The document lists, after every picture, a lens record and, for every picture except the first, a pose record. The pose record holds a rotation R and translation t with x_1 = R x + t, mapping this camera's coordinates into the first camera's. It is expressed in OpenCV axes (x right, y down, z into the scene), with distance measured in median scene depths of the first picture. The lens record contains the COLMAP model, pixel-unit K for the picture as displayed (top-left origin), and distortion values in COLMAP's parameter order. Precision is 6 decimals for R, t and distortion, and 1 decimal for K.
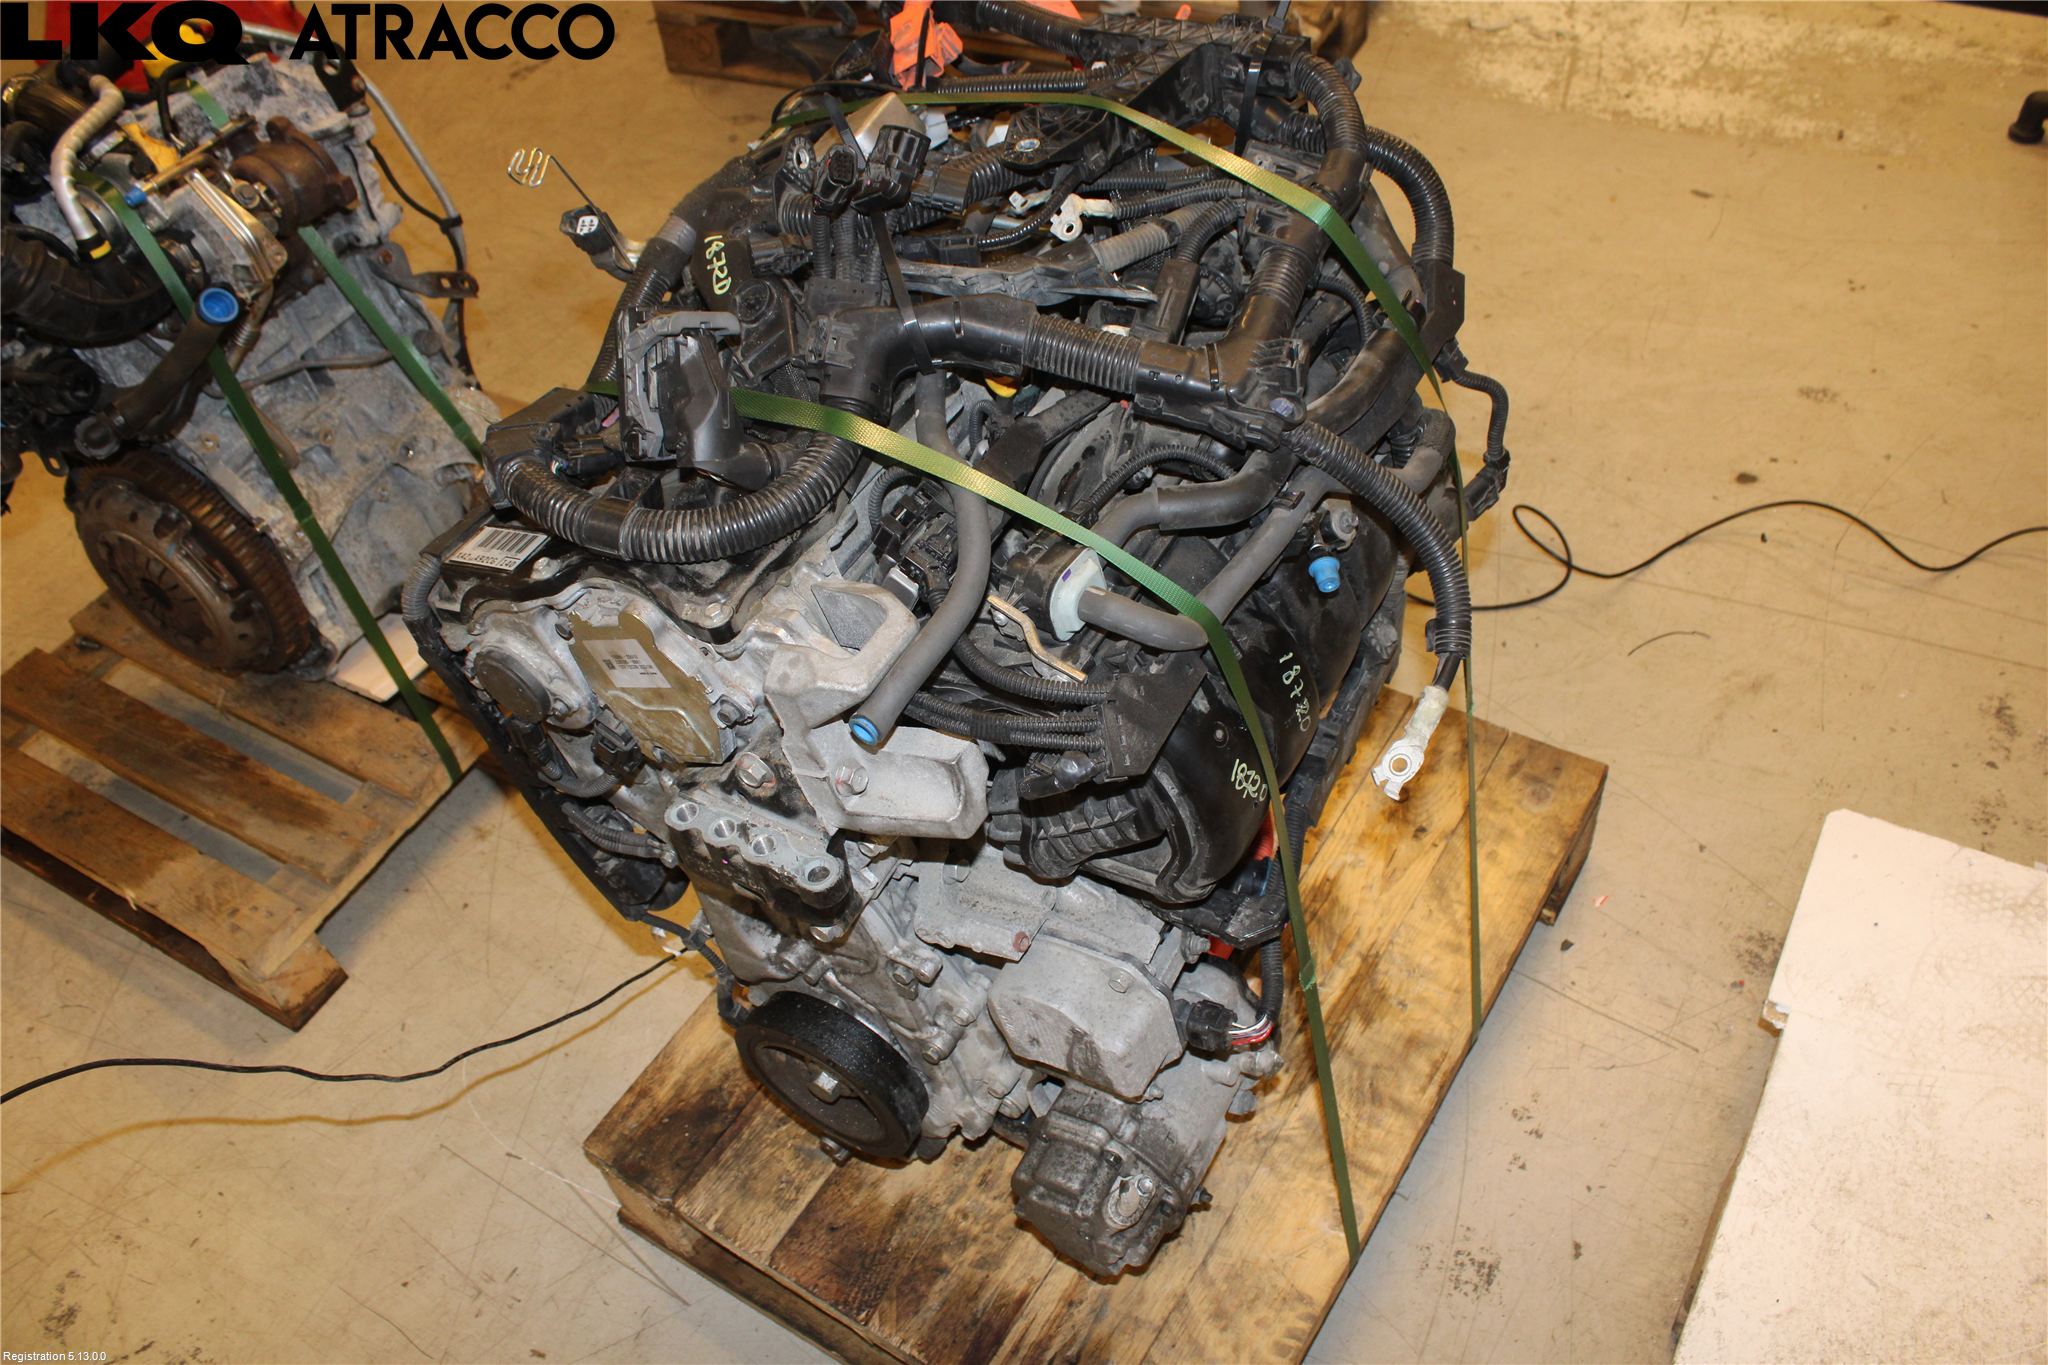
lens RADIAL K [[1694.3, 0, 1024.0], [0, 1694.3, 682.5], [0, 0, 1]] dist [-0.095883, 0.008118]
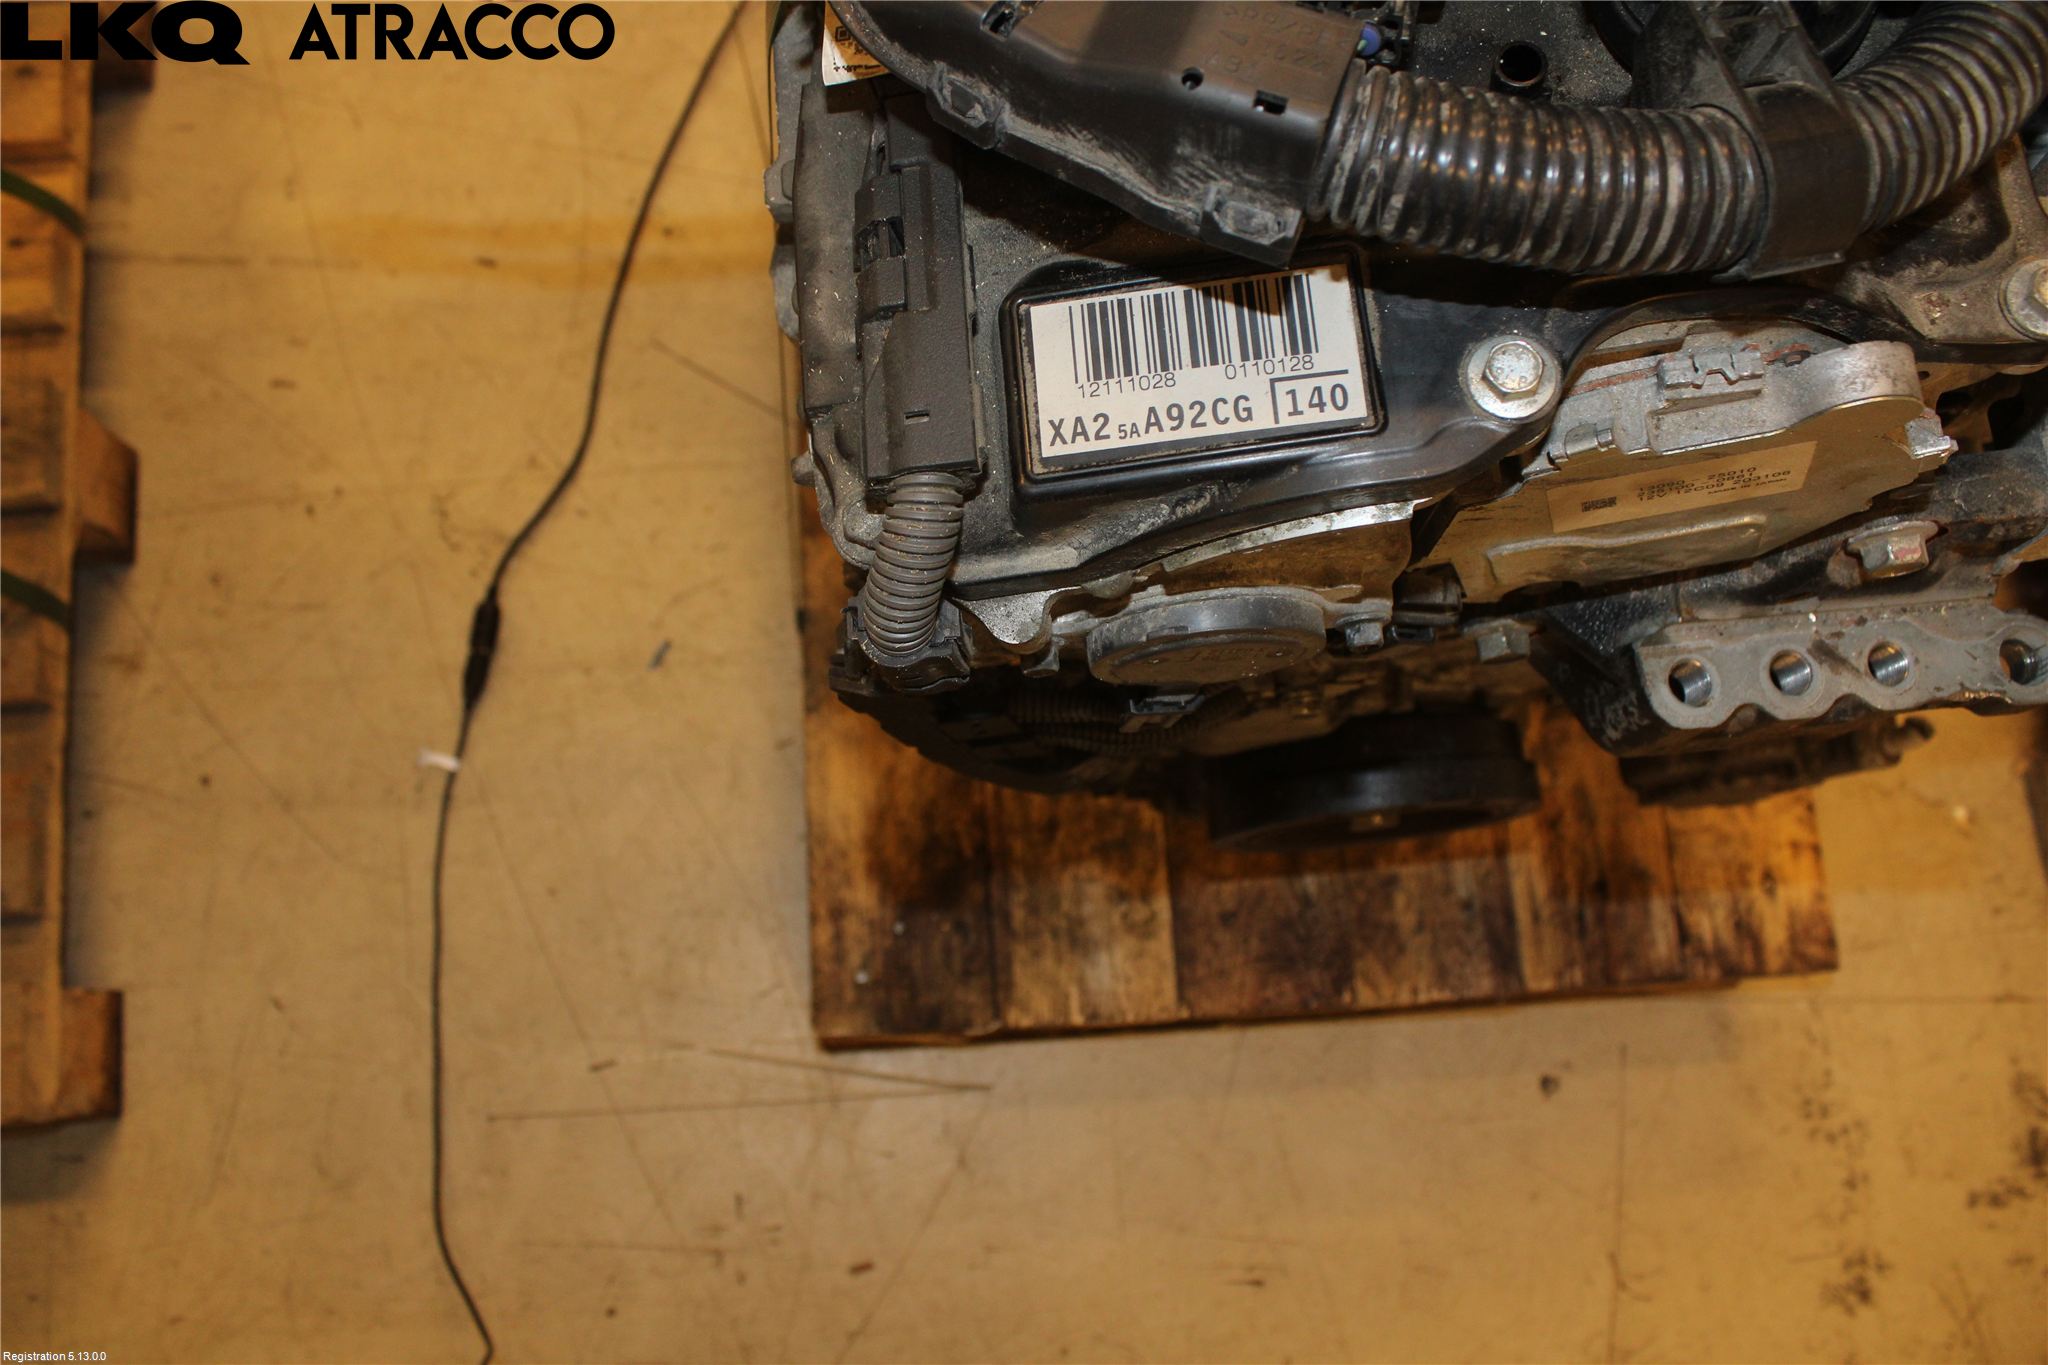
lens RADIAL K [[1694.3, 0, 1024.0], [0, 1694.3, 682.5], [0, 0, 1]] dist [-0.095883, 0.008118]
pose [[0.797317, -0.533560, 0.282134, -0.298642], [0.328557, 0.775811, 0.538672, -0.143850], [-0.506296, -0.336795, 0.793872, 0.471420]]
